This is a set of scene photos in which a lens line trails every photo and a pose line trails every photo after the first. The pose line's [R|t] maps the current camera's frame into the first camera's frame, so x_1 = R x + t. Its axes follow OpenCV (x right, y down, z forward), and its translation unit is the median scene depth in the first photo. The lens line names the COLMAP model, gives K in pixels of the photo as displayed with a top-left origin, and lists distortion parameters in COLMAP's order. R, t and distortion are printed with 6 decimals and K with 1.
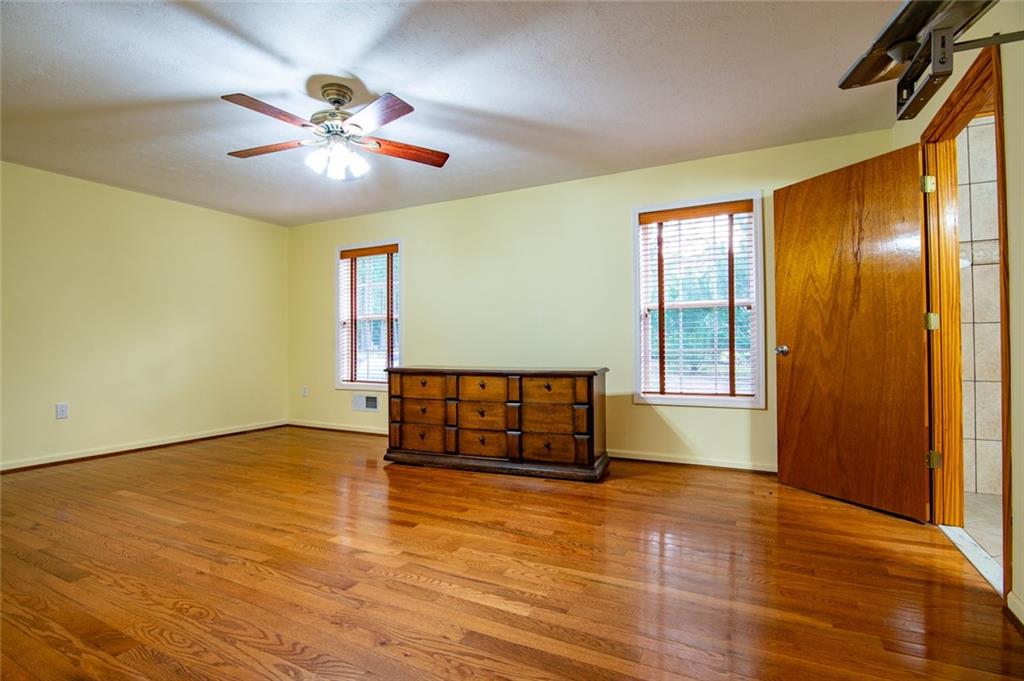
lens RADIAL K [[501.8, 0, 505.3], [0, 501.8, 345.6], [0, 0, 1]] dist [-0.020024, 0.000064]
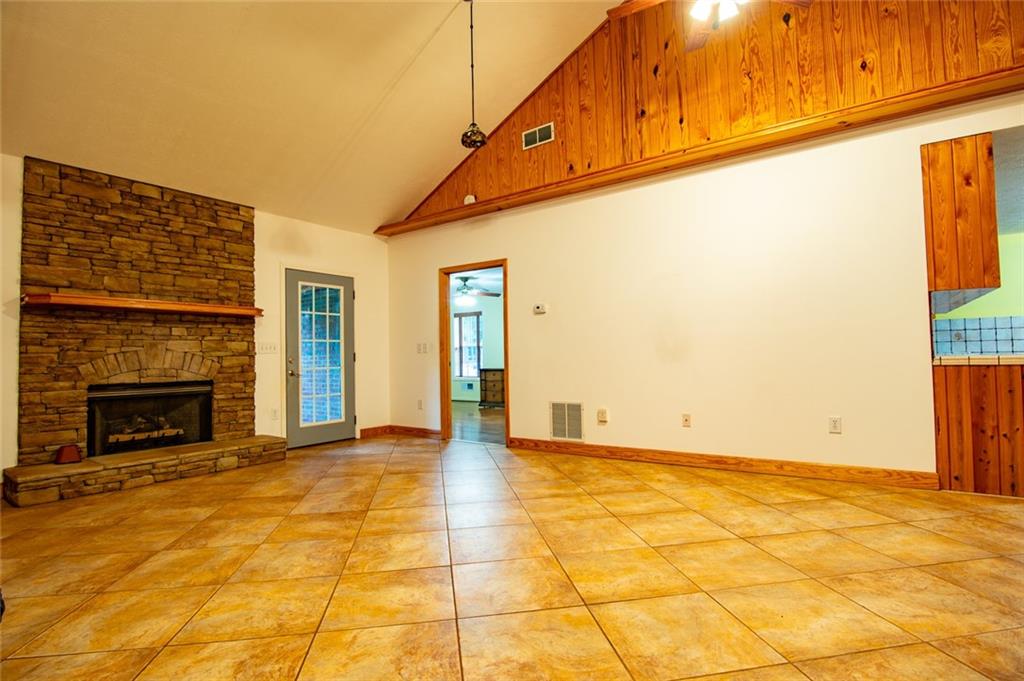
lens RADIAL K [[501.8, 0, 518.8], [0, 501.8, 340.4], [0, 0, 1]] dist [-0.020024, 0.000064]
pose [[0.991903, -0.023923, -0.124721, 0.286815], [0.021087, 0.999489, -0.024009, -0.036318], [0.125232, 0.021185, 0.991901, -1.524307]]
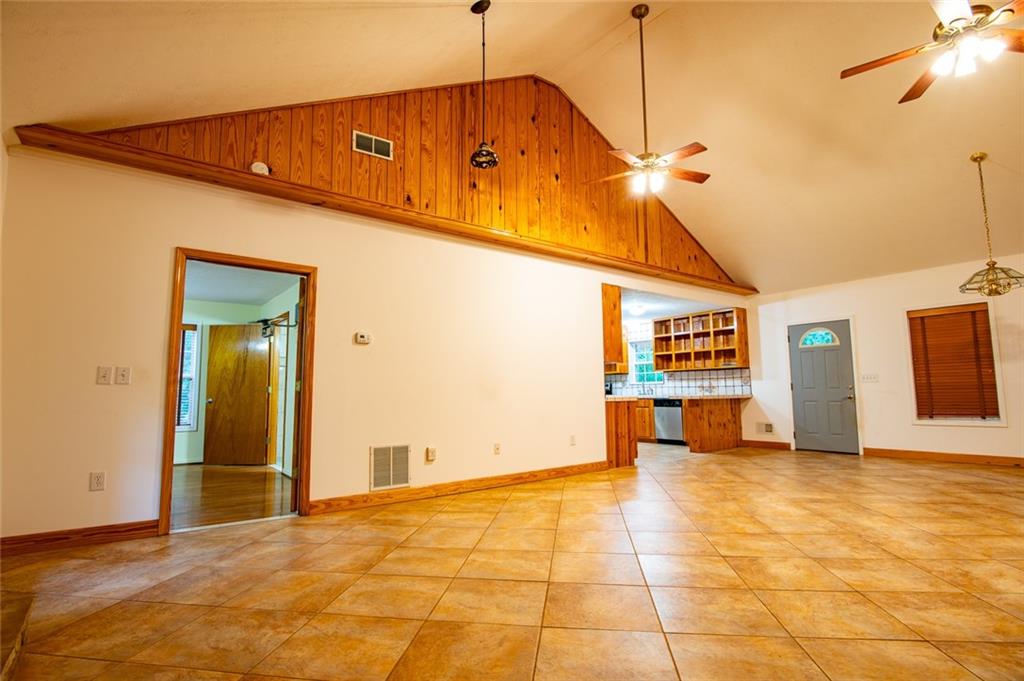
lens RADIAL K [[501.8, 0, 507.6], [0, 501.8, 337.8], [0, 0, 1]] dist [-0.020024, 0.000064]
pose [[0.414257, 0.097485, 0.904924, -0.774894], [-0.001574, 0.994323, -0.106395, -0.030626], [-0.910159, 0.042651, 0.412058, -0.935132]]
